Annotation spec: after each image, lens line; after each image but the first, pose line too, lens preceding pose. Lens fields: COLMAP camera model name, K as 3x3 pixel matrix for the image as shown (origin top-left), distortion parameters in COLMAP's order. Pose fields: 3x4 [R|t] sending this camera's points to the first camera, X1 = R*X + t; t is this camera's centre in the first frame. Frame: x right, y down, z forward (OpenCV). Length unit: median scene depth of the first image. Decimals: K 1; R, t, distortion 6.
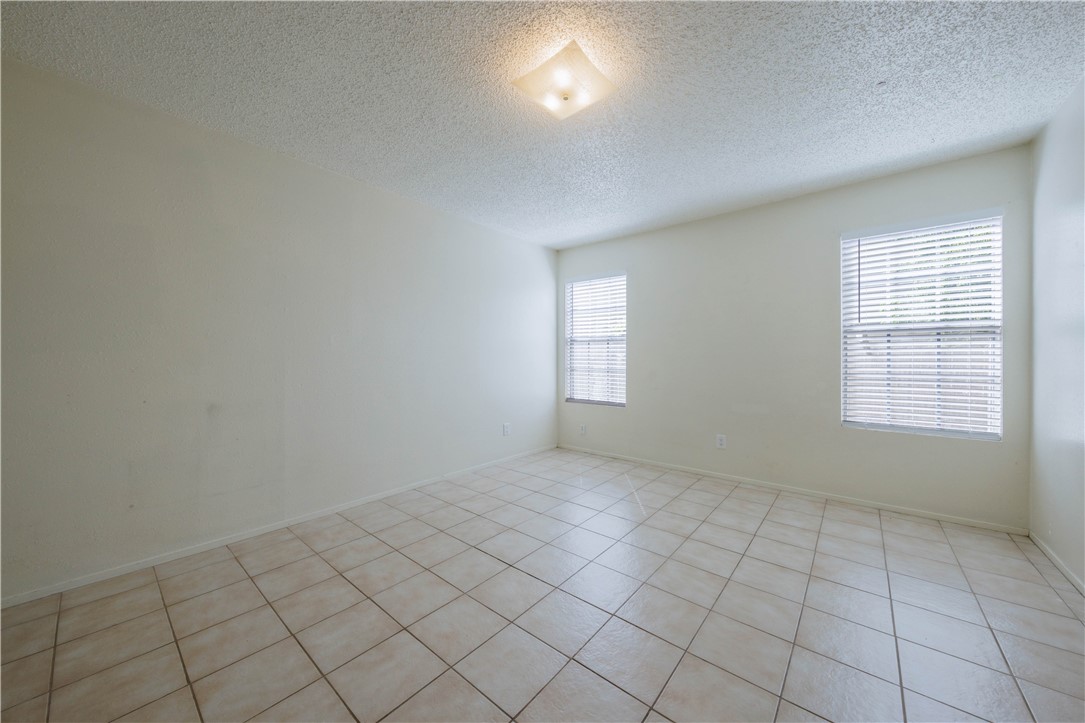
lens RADIAL K [[360.8, 0, 527.8], [0, 360.8, 355.9], [0, 0, 1]] dist [0.007843, -0.004358]
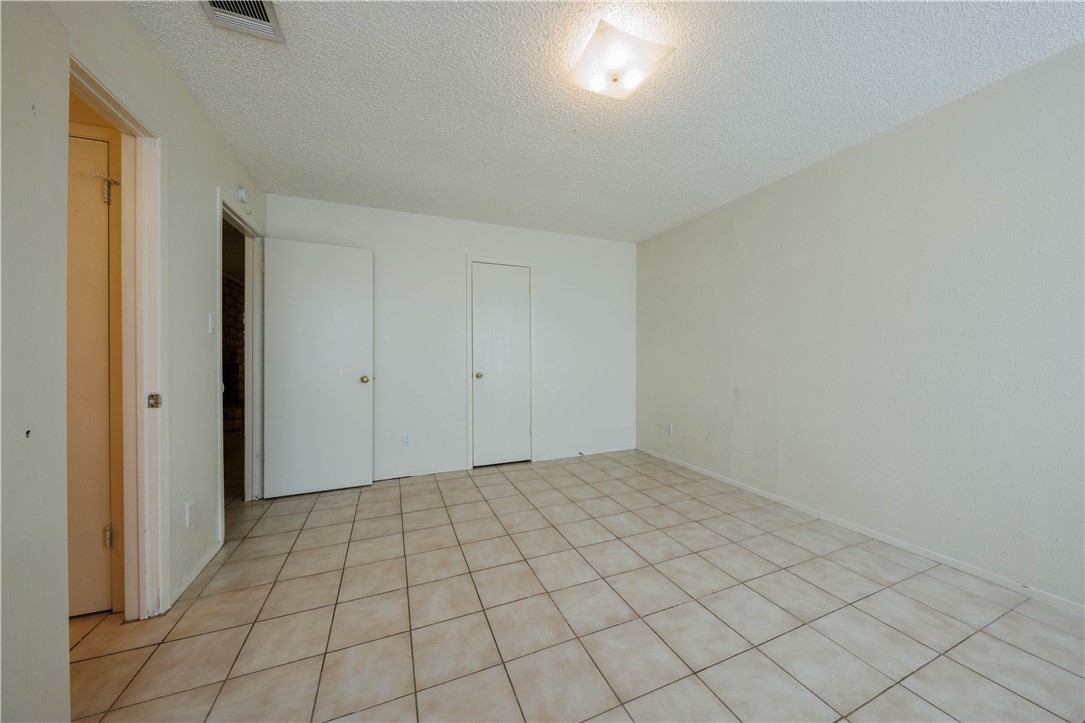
lens RADIAL K [[370.5, 0, 549.6], [0, 370.5, 359.2], [0, 0, 1]] dist [0.008570, -0.005068]
pose [[-0.399076, 0.010271, -0.916860, 0.811339], [0.004895, 0.999947, 0.009071, 0.009702], [0.916905, -0.000868, -0.399105, 0.958088]]
